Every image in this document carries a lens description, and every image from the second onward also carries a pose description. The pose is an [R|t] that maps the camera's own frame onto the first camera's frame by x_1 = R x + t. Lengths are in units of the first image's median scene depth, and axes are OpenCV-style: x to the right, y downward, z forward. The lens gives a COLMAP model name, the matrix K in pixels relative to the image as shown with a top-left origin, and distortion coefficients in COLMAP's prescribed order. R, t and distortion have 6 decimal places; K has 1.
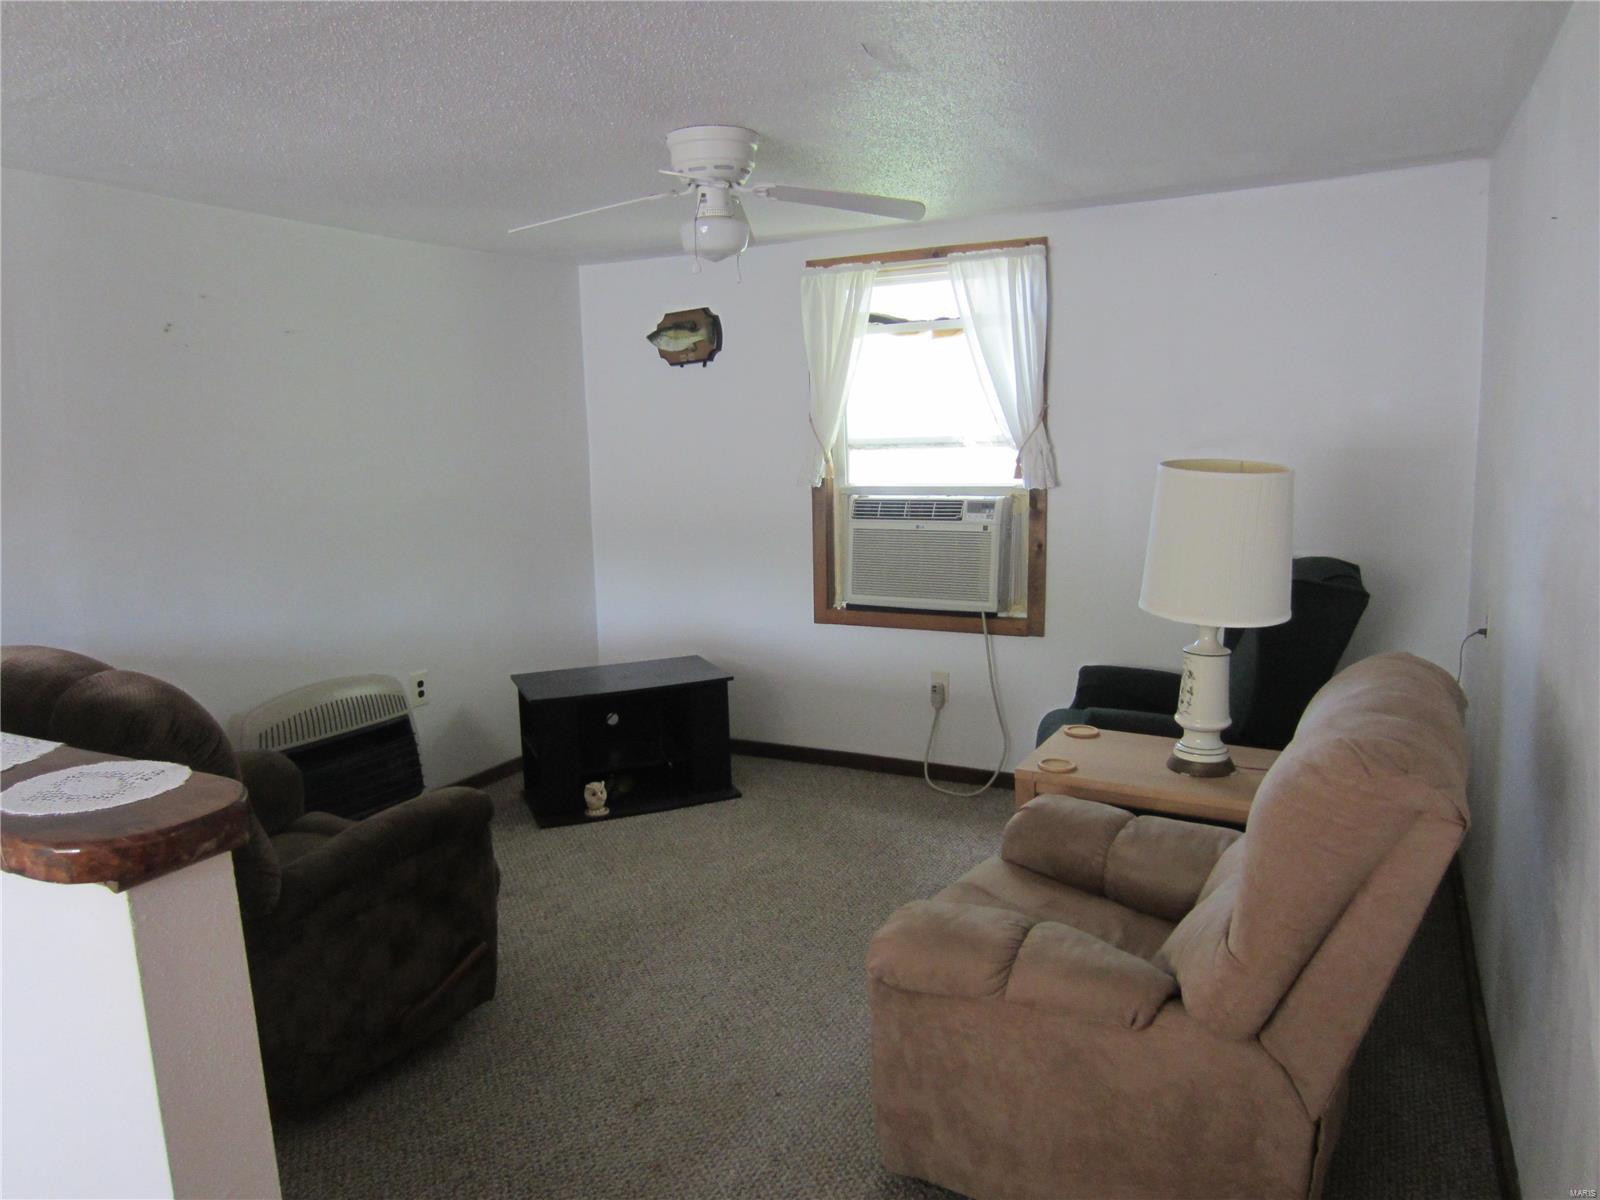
lens RADIAL K [[1142.6, 0, 800.0], [0, 1142.6, 600.0], [0, 0, 1]] dist [-0.025459, 0.009422]
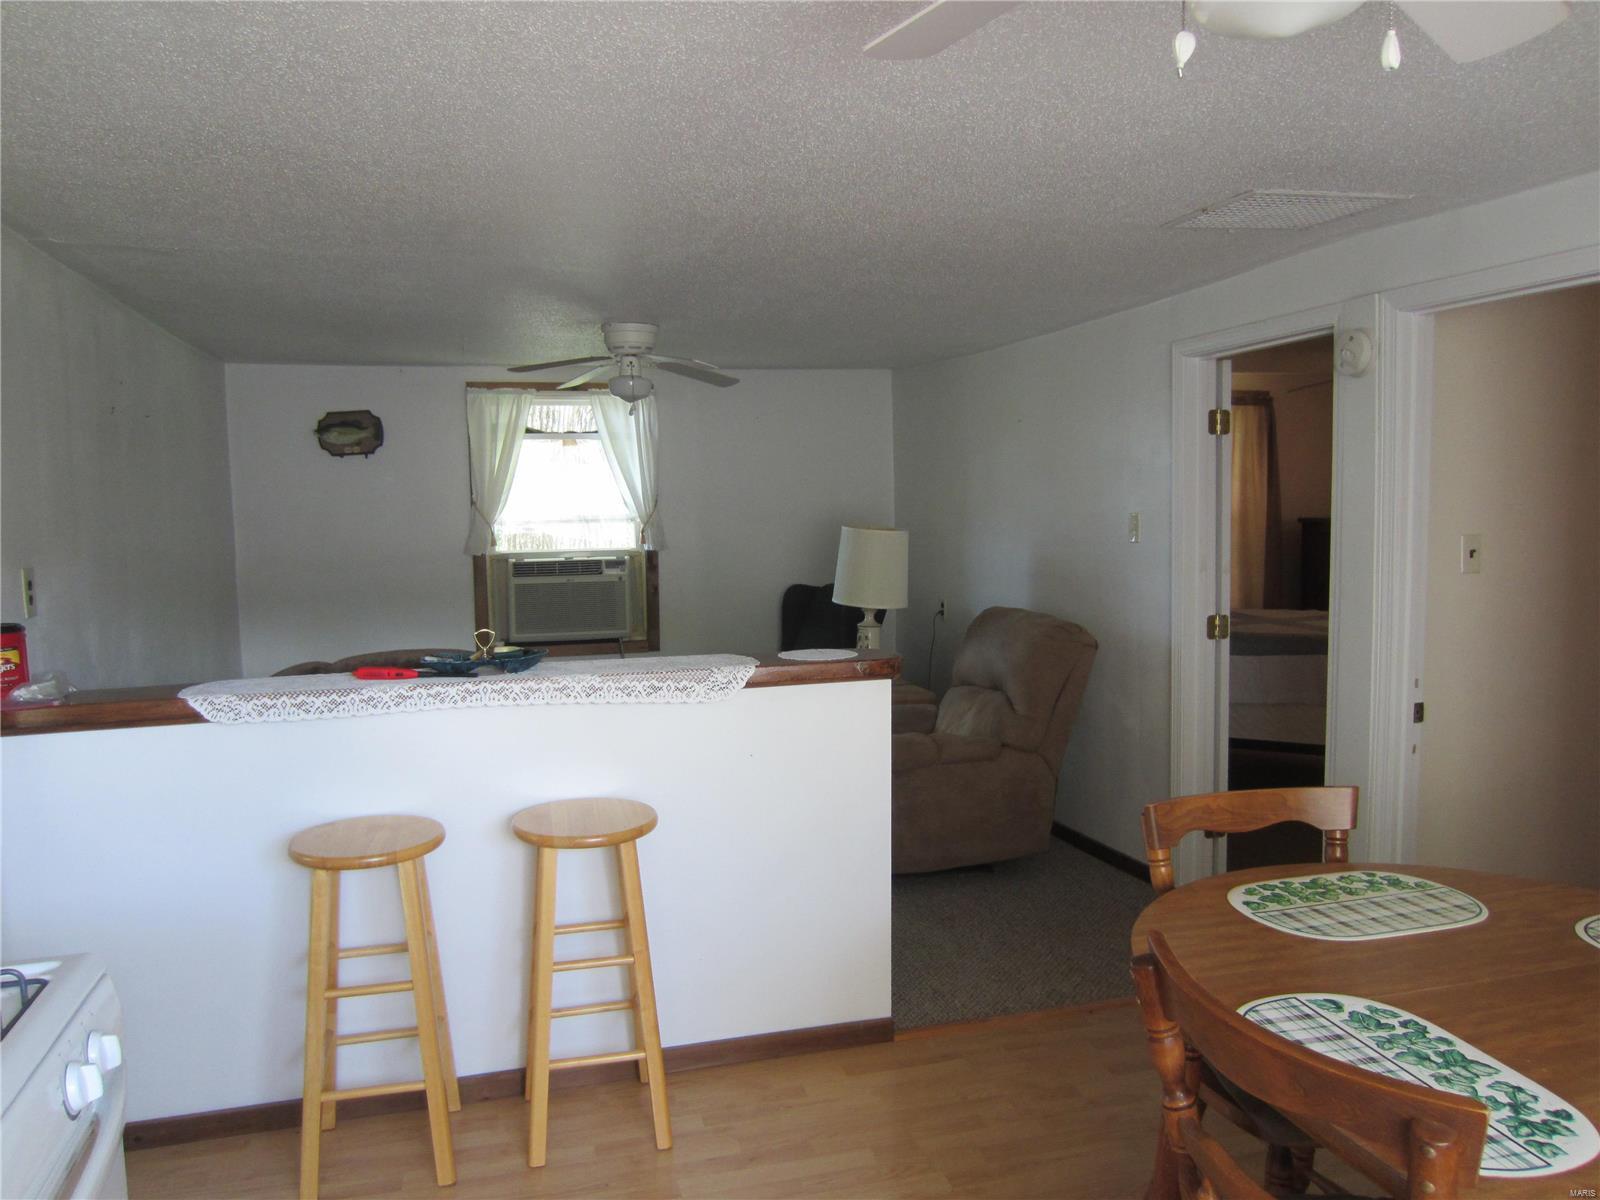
lens RADIAL K [[1142.6, 0, 800.0], [0, 1142.6, 600.0], [0, 0, 1]] dist [-0.025459, 0.009422]
pose [[0.709096, -0.044039, 0.703735, -0.678405], [0.106959, 0.993216, -0.045619, 0.053362], [-0.696952, 0.107619, 0.708997, -0.172291]]
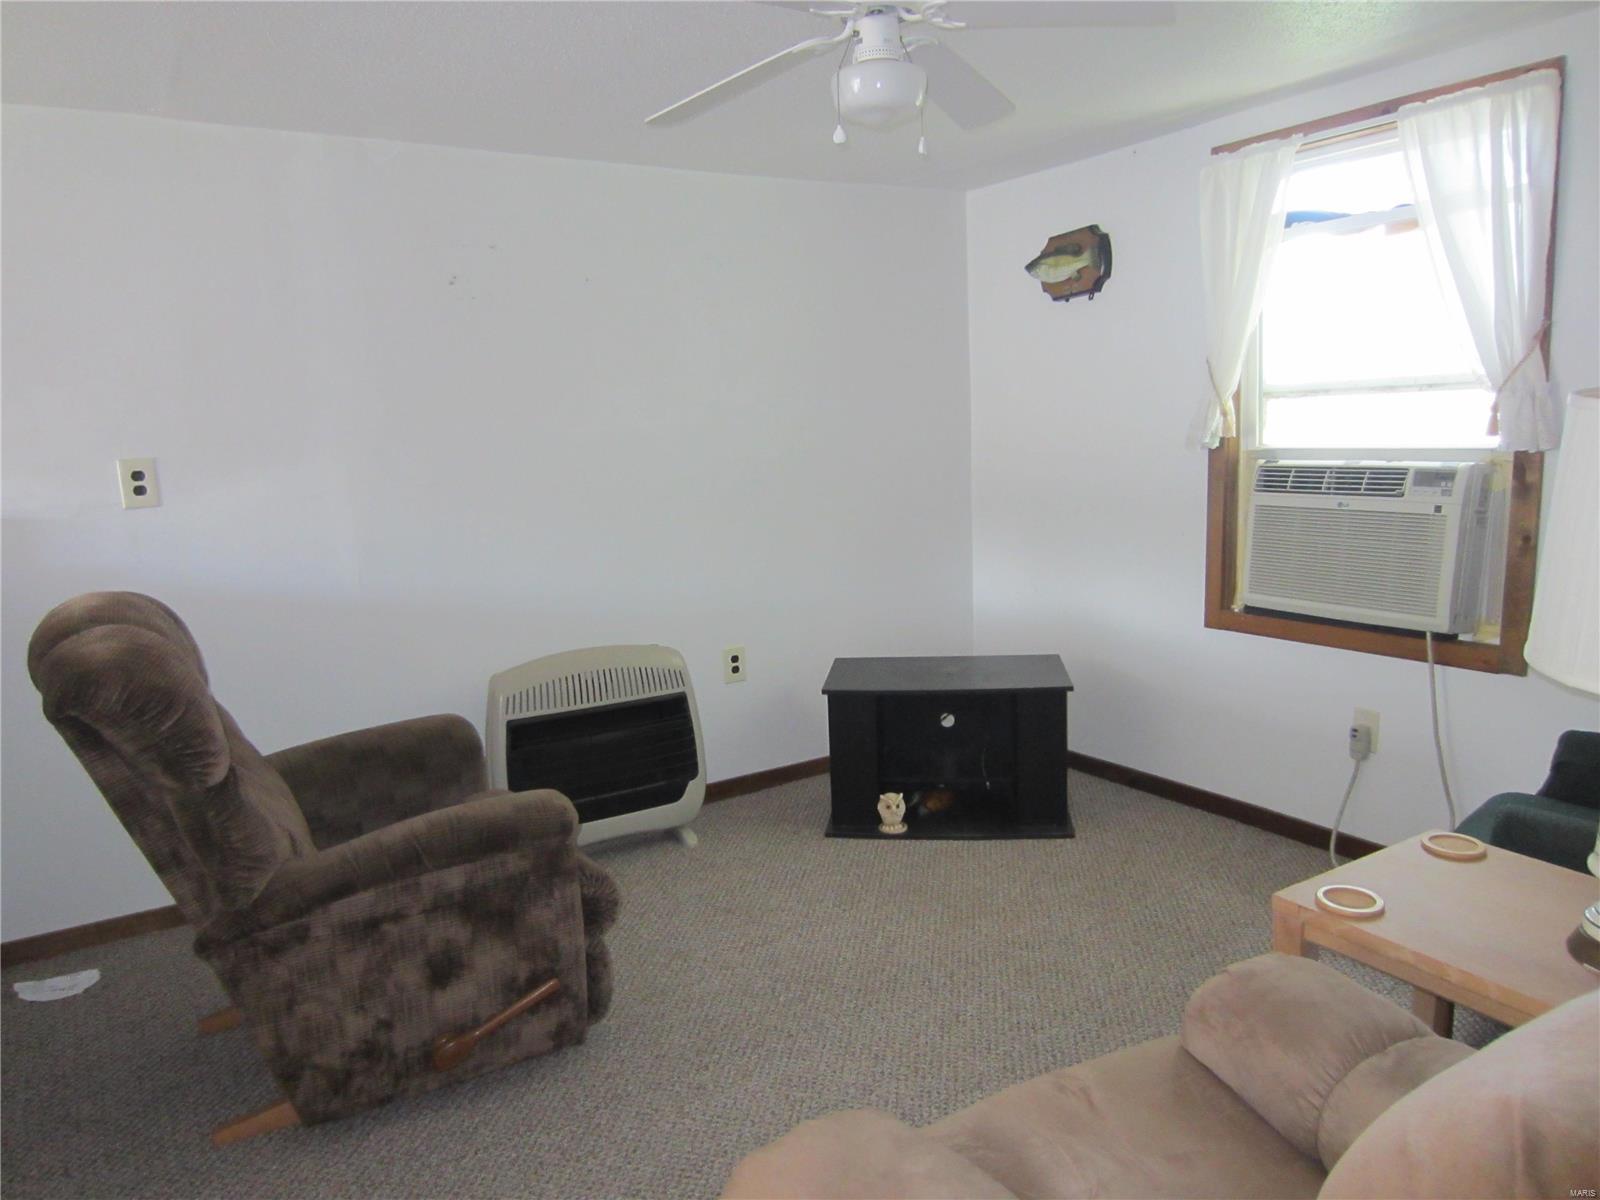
lens RADIAL K [[1142.6, 0, 800.0], [0, 1142.6, 600.0], [0, 0, 1]] dist [-0.025459, 0.009422]
pose [[0.866055, 0.068907, -0.495177, 0.168268], [-0.057339, 0.997611, 0.038539, -0.012849], [0.496650, -0.004984, 0.867937, 0.219971]]
